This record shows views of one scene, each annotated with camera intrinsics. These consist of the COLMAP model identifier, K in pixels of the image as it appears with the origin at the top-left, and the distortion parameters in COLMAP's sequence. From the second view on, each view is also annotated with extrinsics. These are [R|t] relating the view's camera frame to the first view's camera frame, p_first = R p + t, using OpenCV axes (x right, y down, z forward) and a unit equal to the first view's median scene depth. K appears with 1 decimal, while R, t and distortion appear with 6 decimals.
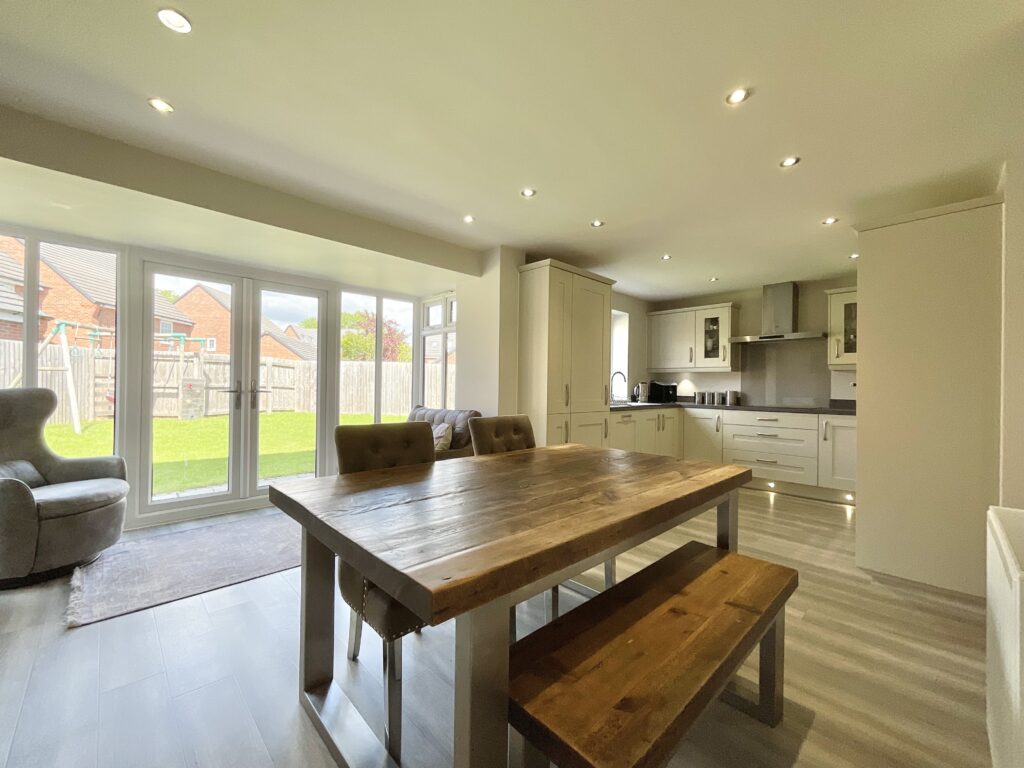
lens RADIAL K [[418.4, 0, 512.8], [0, 418.4, 383.9], [0, 0, 1]] dist [-0.000218, 0.000035]
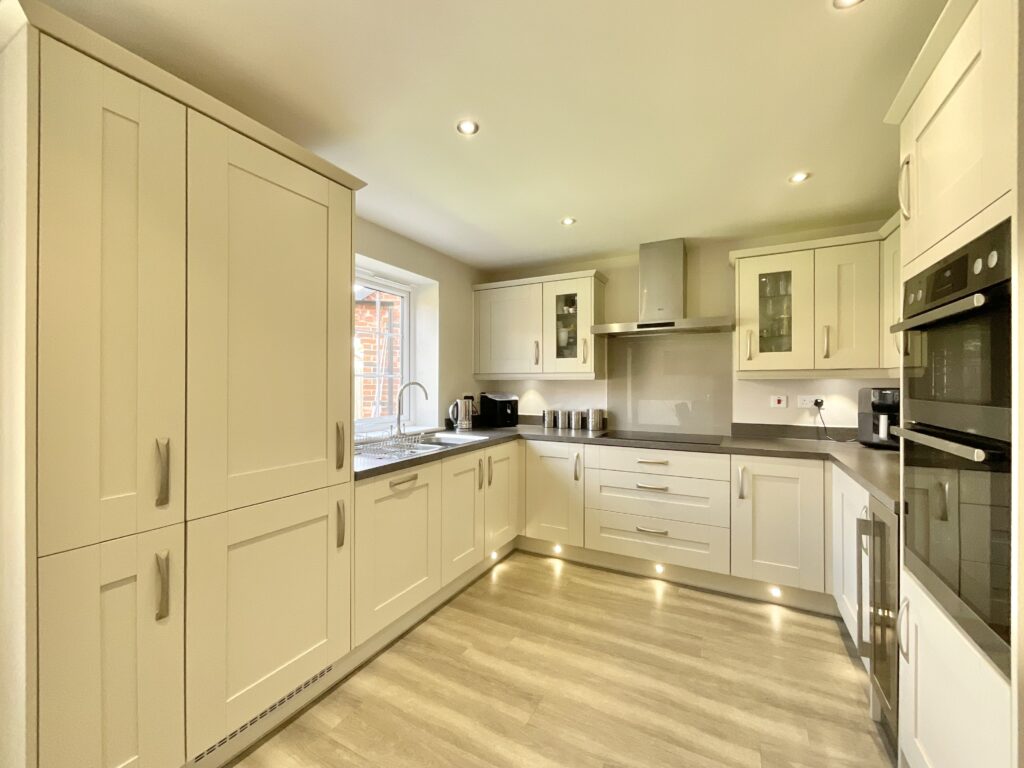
lens RADIAL K [[418.4, 0, 511.2], [0, 418.4, 383.0], [0, 0, 1]] dist [-0.000218, 0.000035]
pose [[0.952365, -0.011829, 0.304732, 0.205270], [0.010156, 0.999923, 0.007075, -0.030305], [-0.304792, -0.003643, 0.952412, 0.429469]]
